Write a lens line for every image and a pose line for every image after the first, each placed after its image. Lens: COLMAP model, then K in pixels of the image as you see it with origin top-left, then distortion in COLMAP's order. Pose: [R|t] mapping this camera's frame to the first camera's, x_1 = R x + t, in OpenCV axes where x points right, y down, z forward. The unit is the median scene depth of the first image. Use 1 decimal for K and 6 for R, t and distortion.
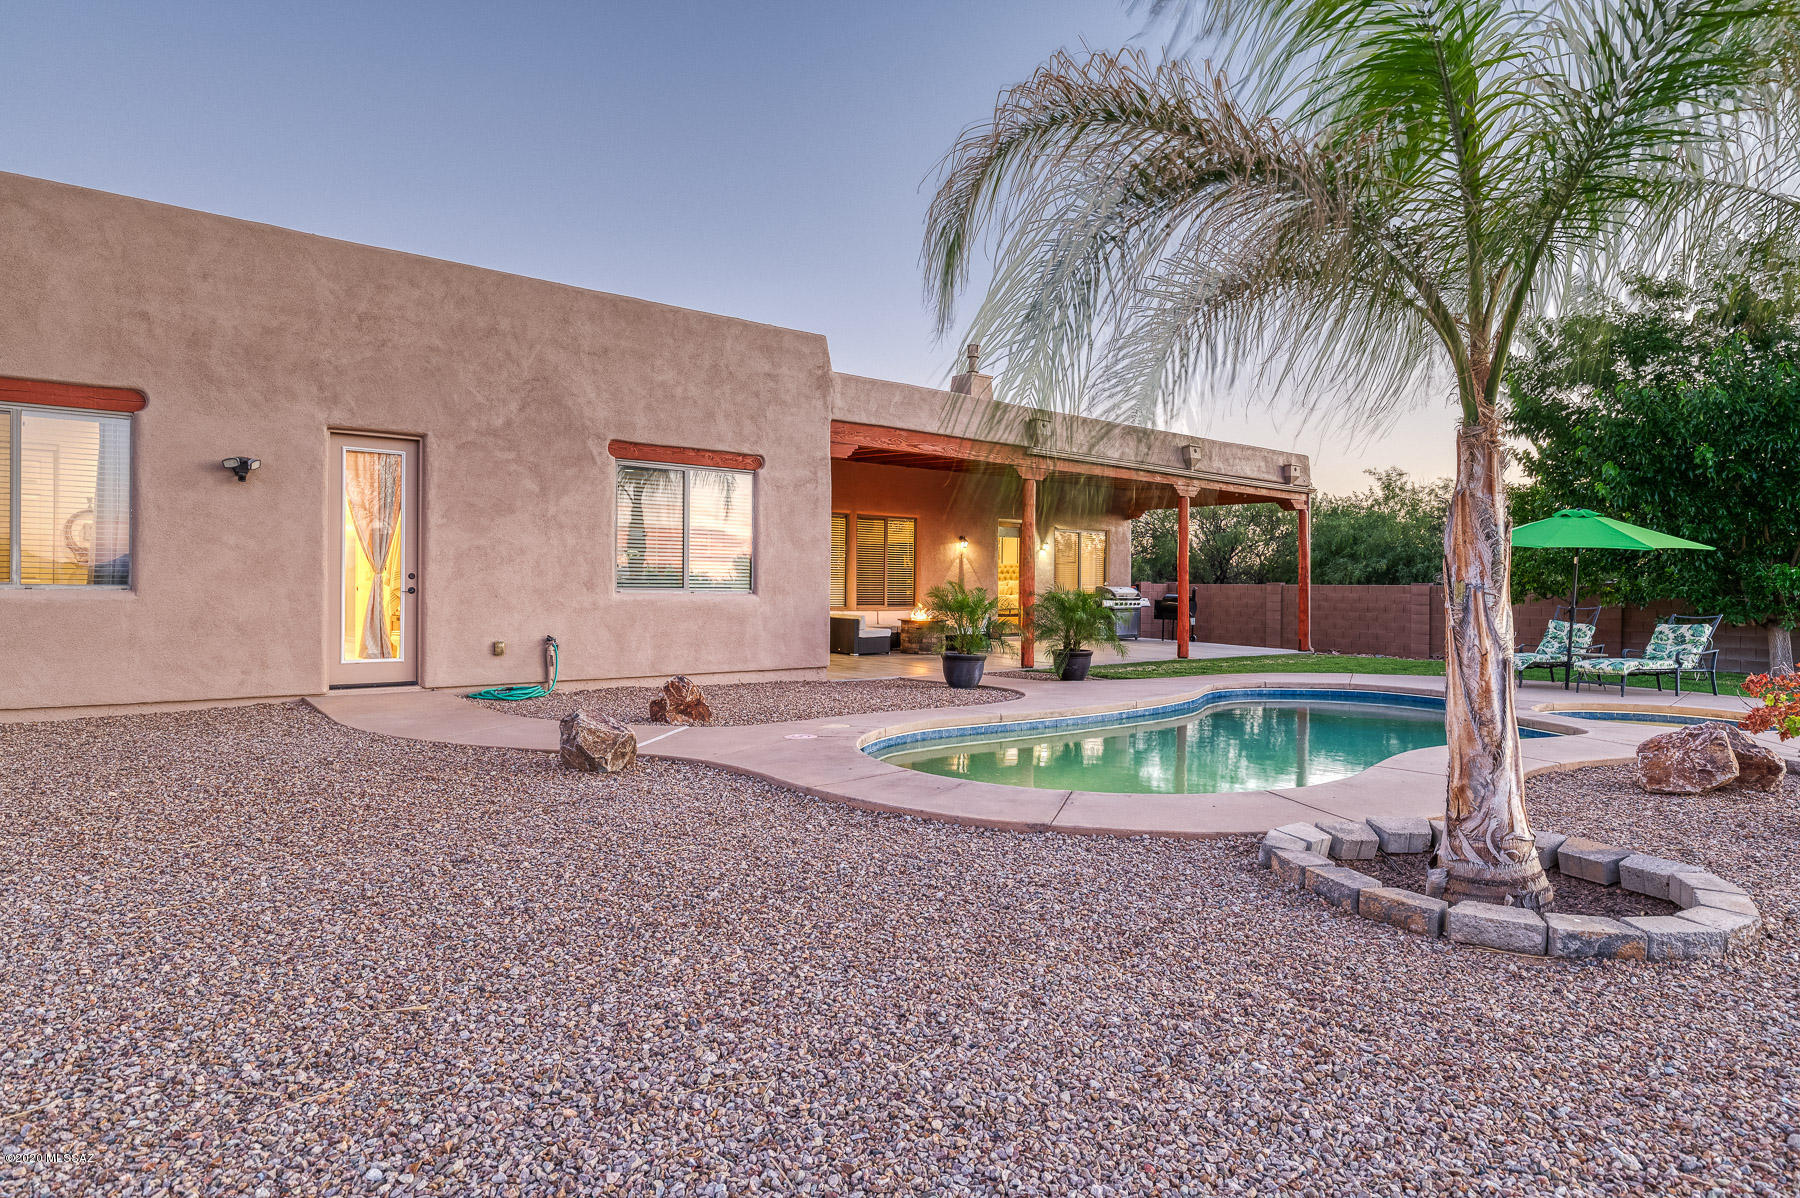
lens RADIAL K [[1005.7, 0, 894.5], [0, 1005.7, 592.4], [0, 0, 1]] dist [0.003663, -0.001685]
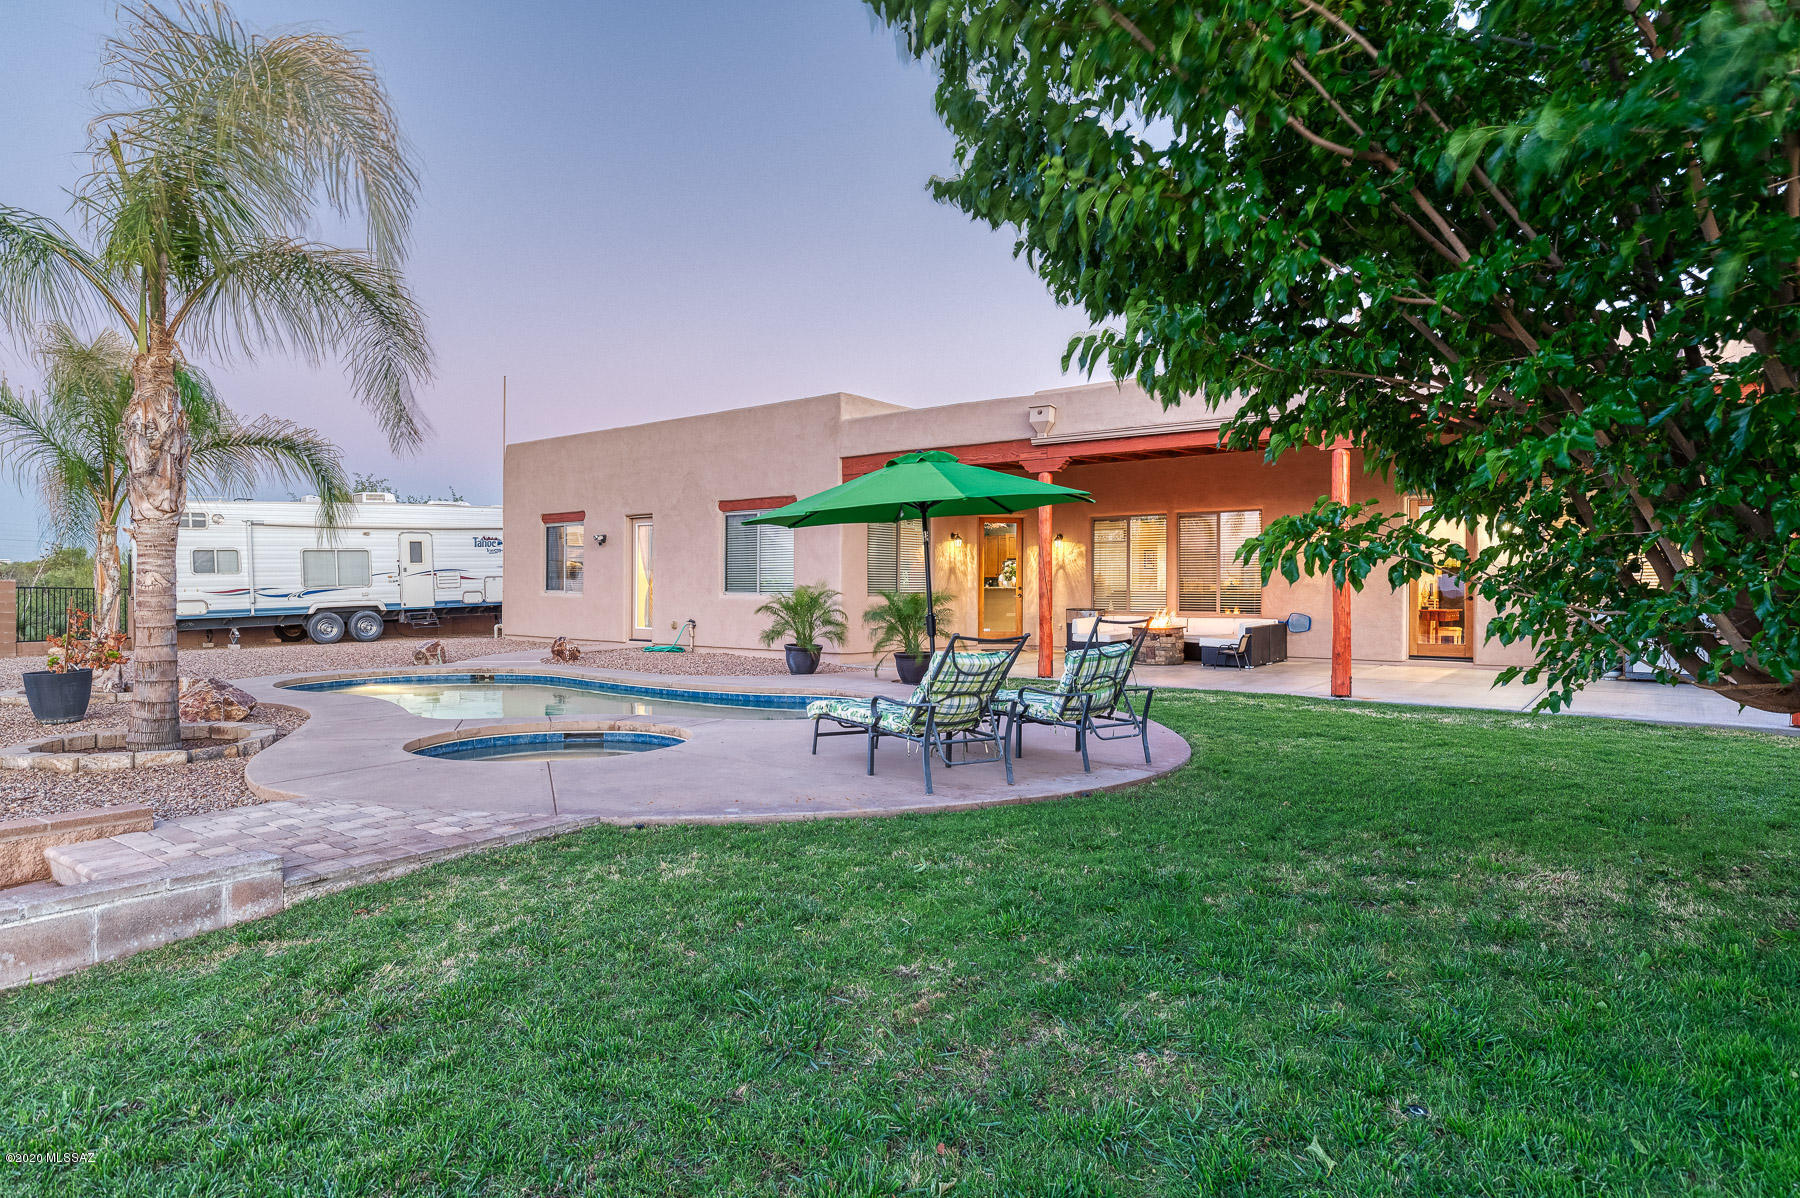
lens RADIAL K [[1005.7, 0, 904.1], [0, 1005.7, 602.1], [0, 0, 1]] dist [0.003663, -0.001685]
pose [[0.229948, 0.003269, -0.973198, 1.339244], [-0.006055, 0.999980, 0.001928, 0.007045], [0.973184, 0.005449, 0.229963, 0.892113]]
